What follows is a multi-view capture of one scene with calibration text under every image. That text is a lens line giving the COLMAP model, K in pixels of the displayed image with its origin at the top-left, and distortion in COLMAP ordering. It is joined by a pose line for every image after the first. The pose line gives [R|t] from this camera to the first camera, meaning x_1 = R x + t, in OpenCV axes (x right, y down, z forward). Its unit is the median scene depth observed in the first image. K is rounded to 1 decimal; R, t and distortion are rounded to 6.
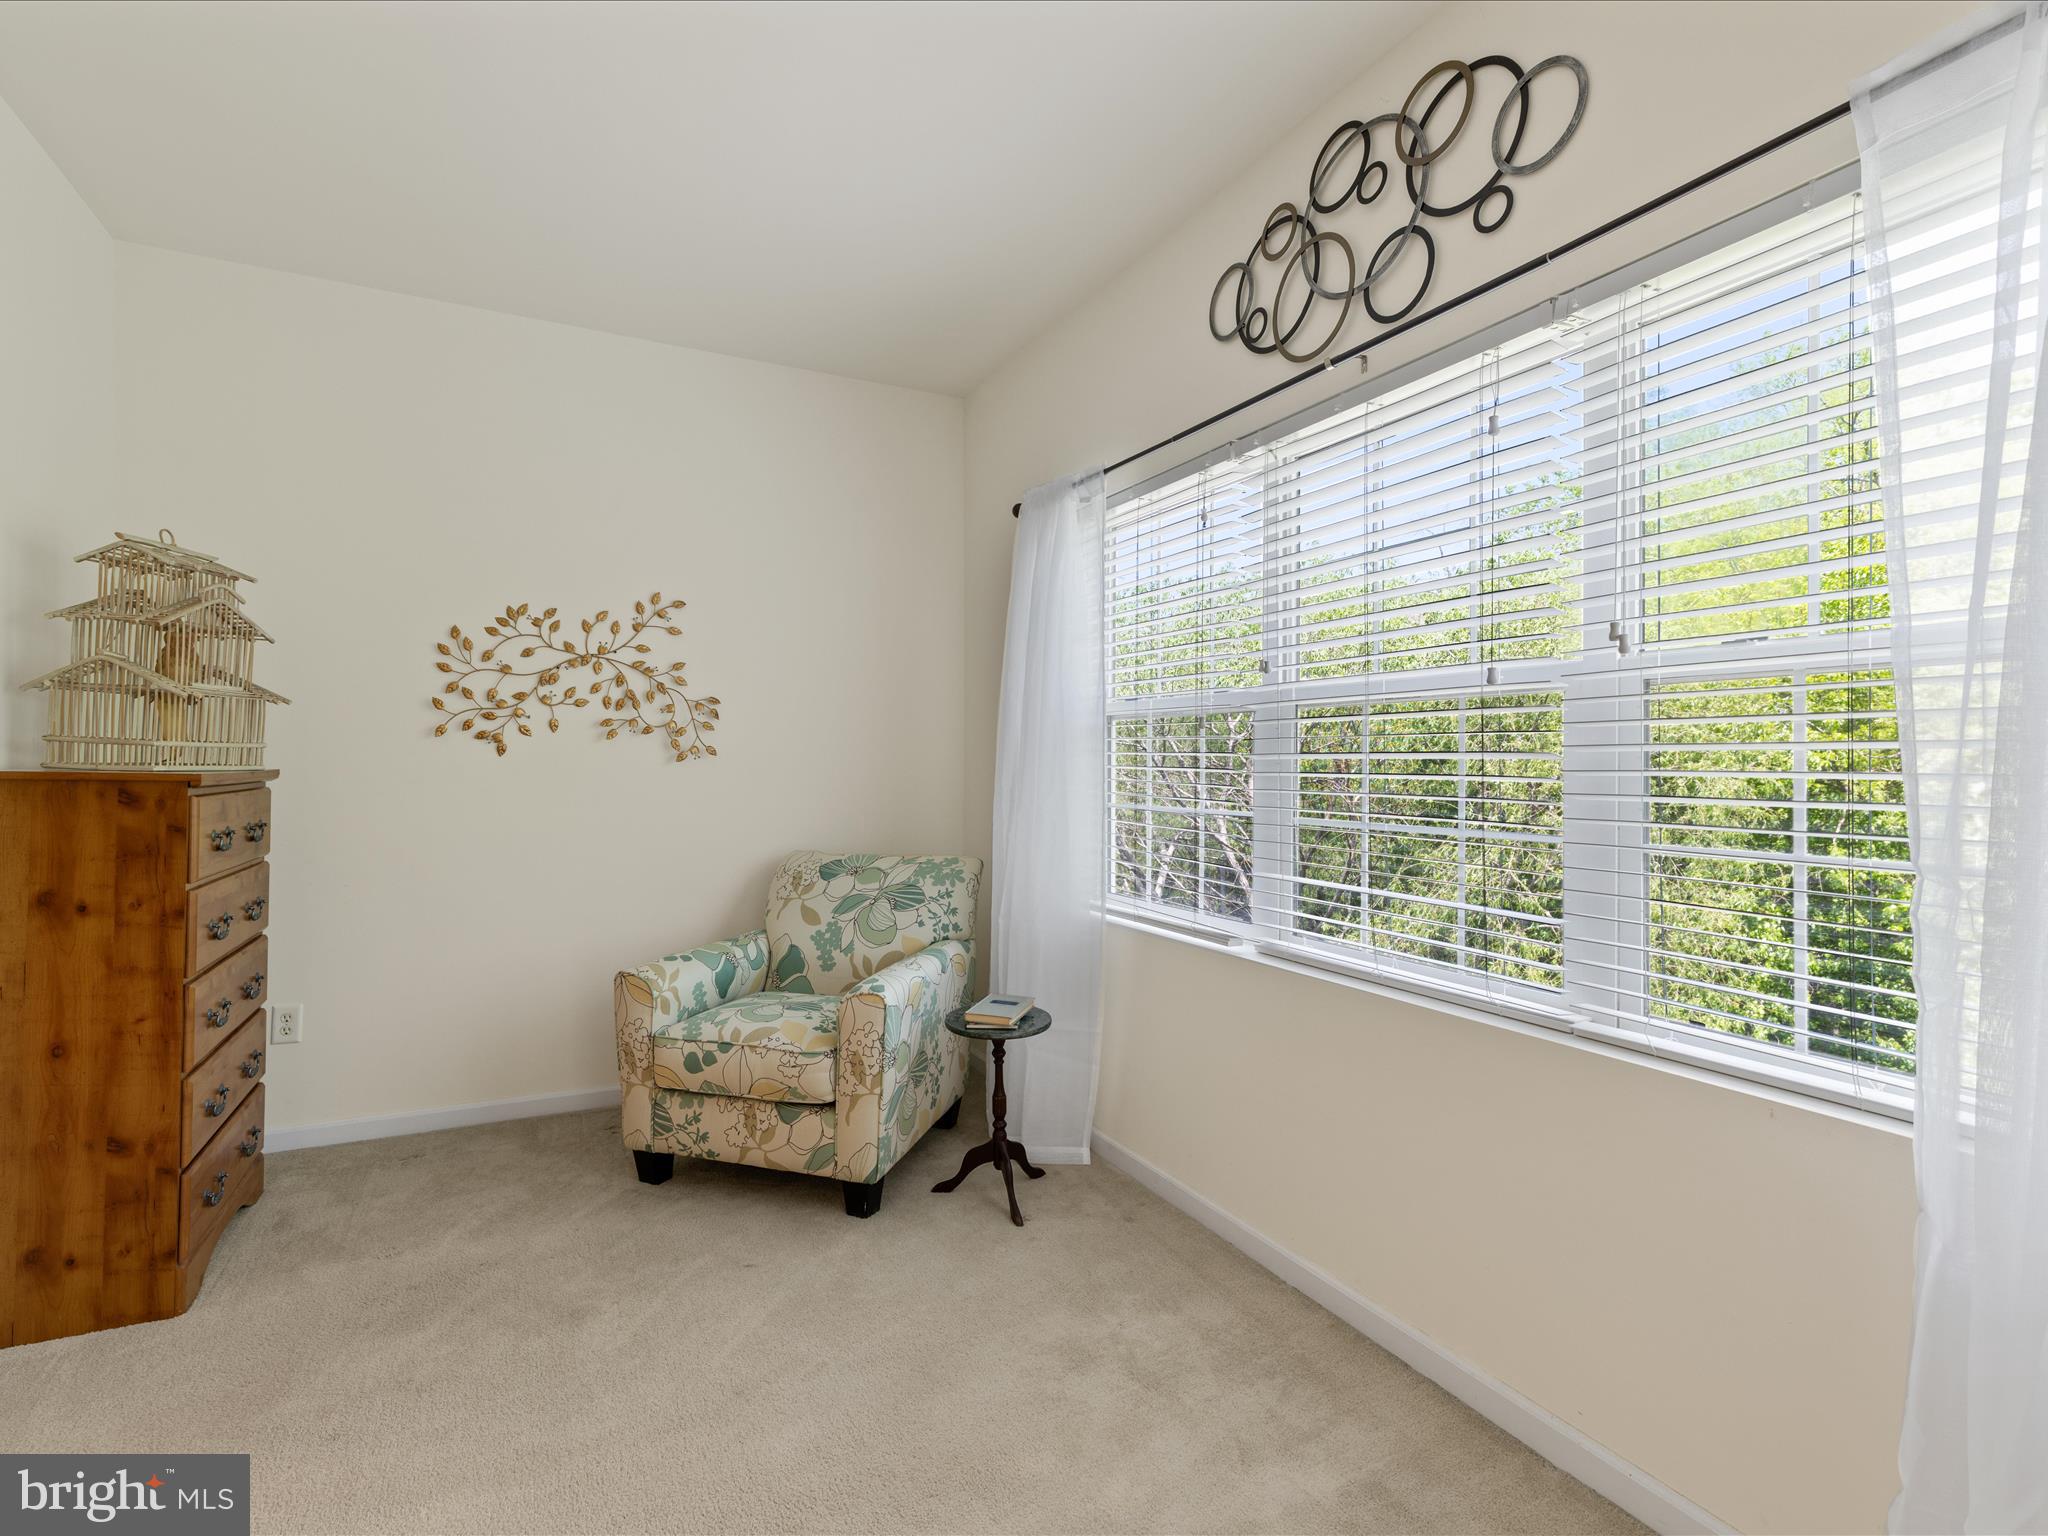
lens RADIAL K [[1010.1, 0, 1025.8], [0, 1010.1, 776.2], [0, 0, 1]] dist [-0.001852, 0.002248]
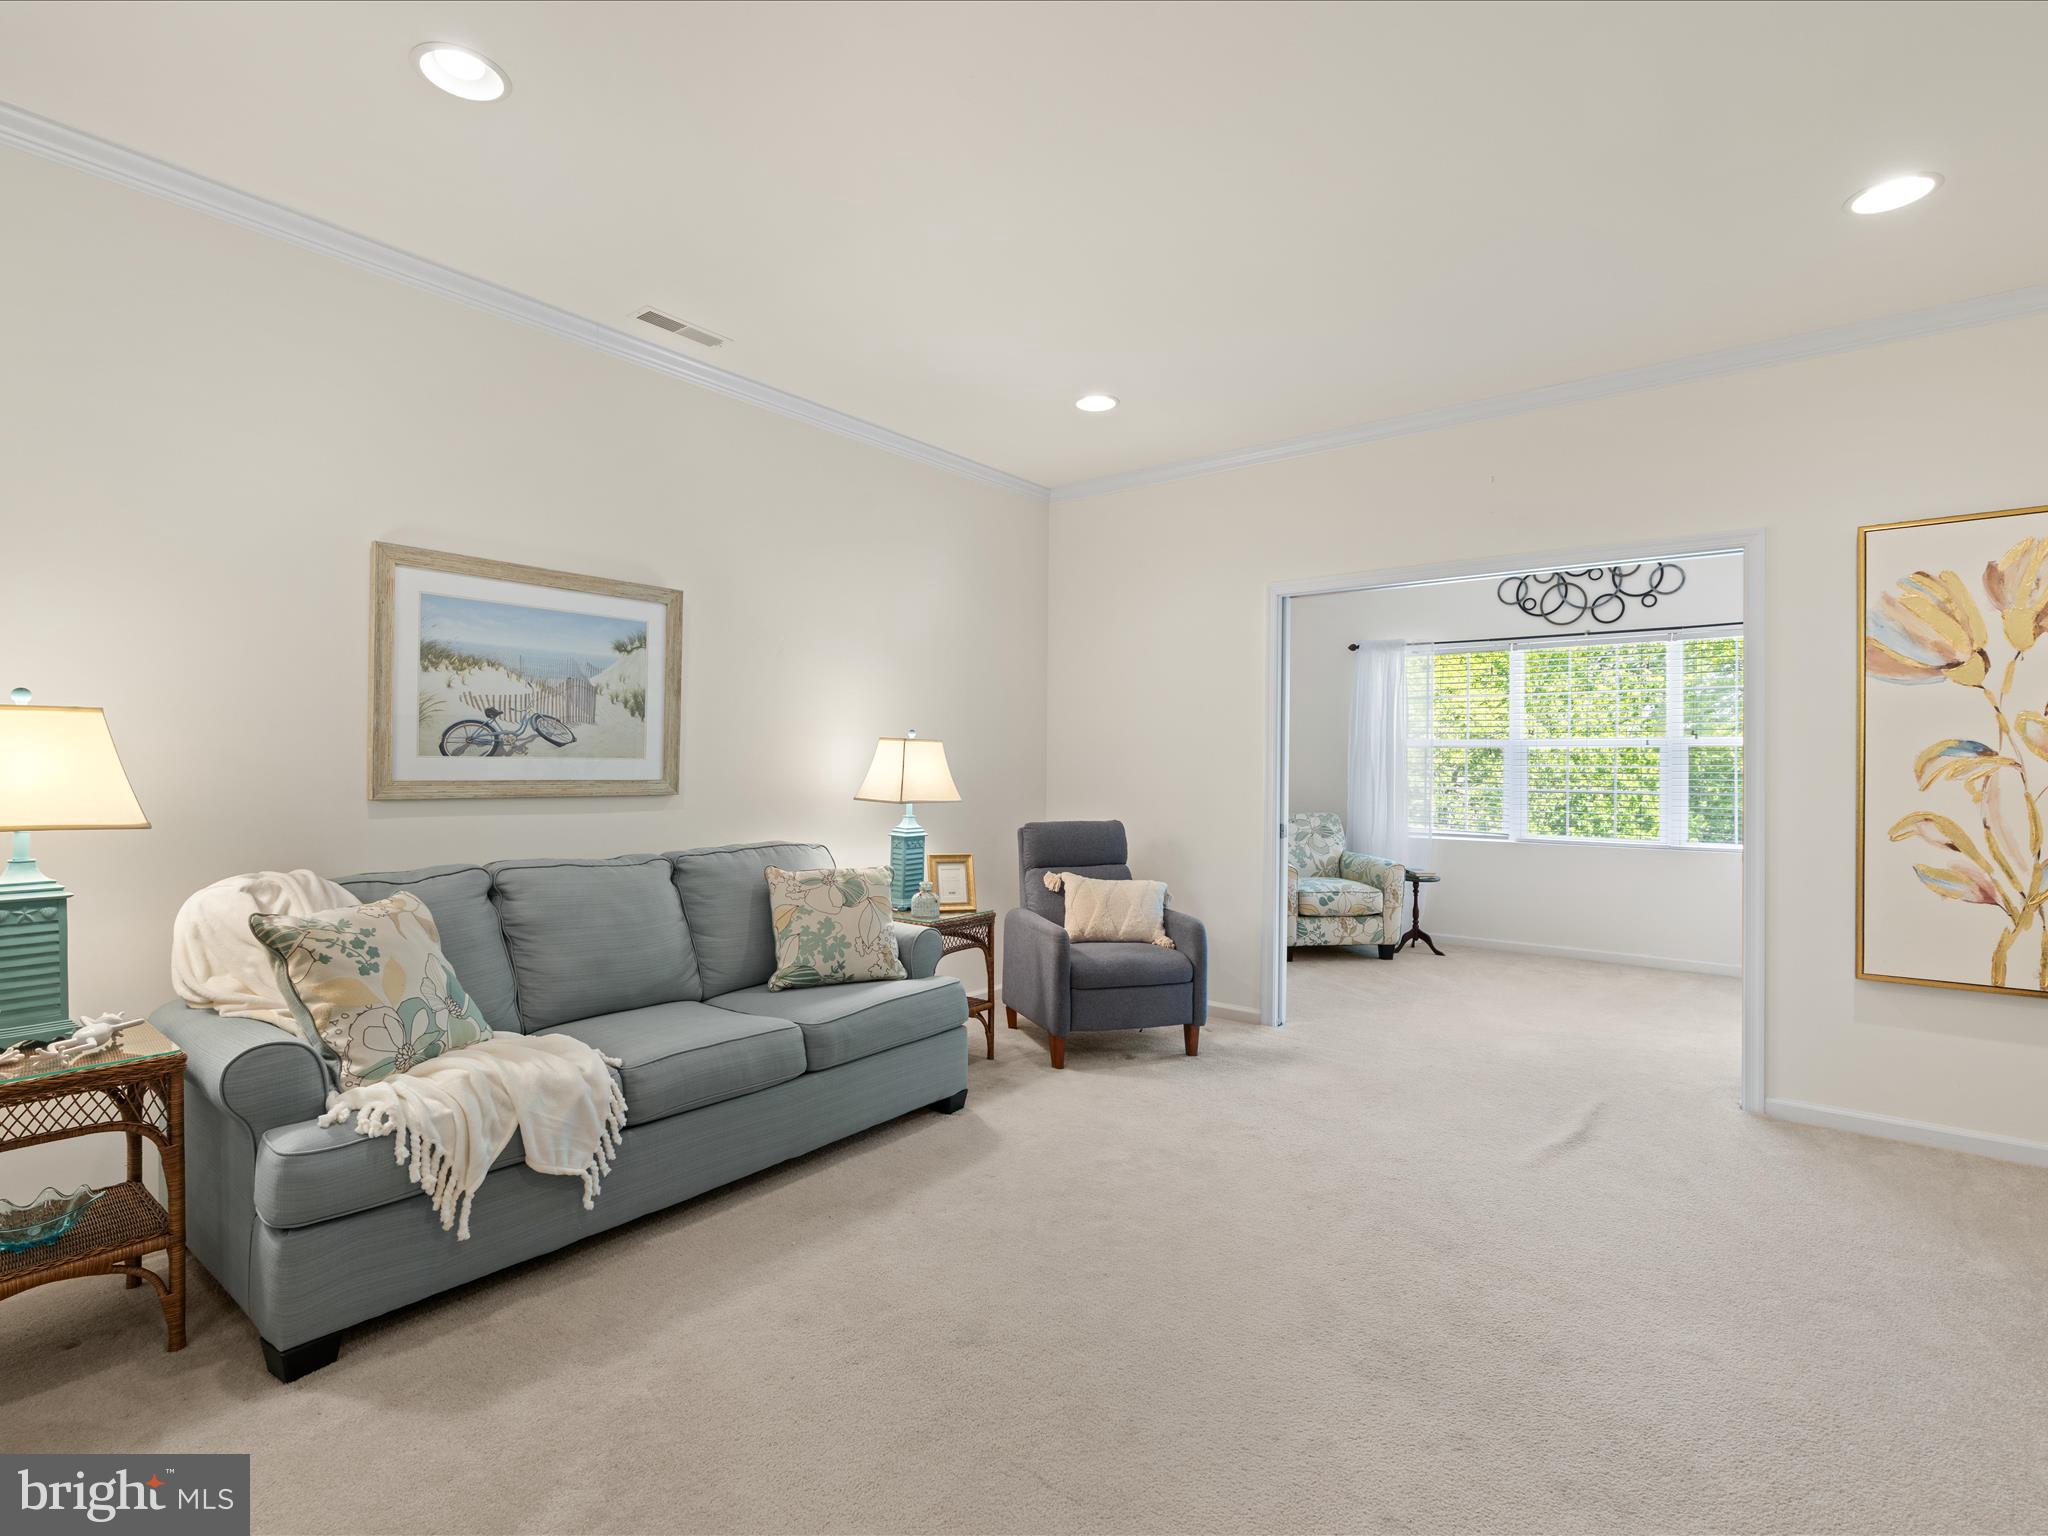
lens RADIAL K [[1001.1, 0, 1019.4], [0, 1001.1, 771.3], [0, 0, 1]] dist [-0.000080, 0.000897]
pose [[0.903964, 0.000636, 0.427609, -2.120713], [0.001577, 0.999987, -0.004821, 0.004953], [-0.427606, 0.005033, 0.903951, -0.811571]]
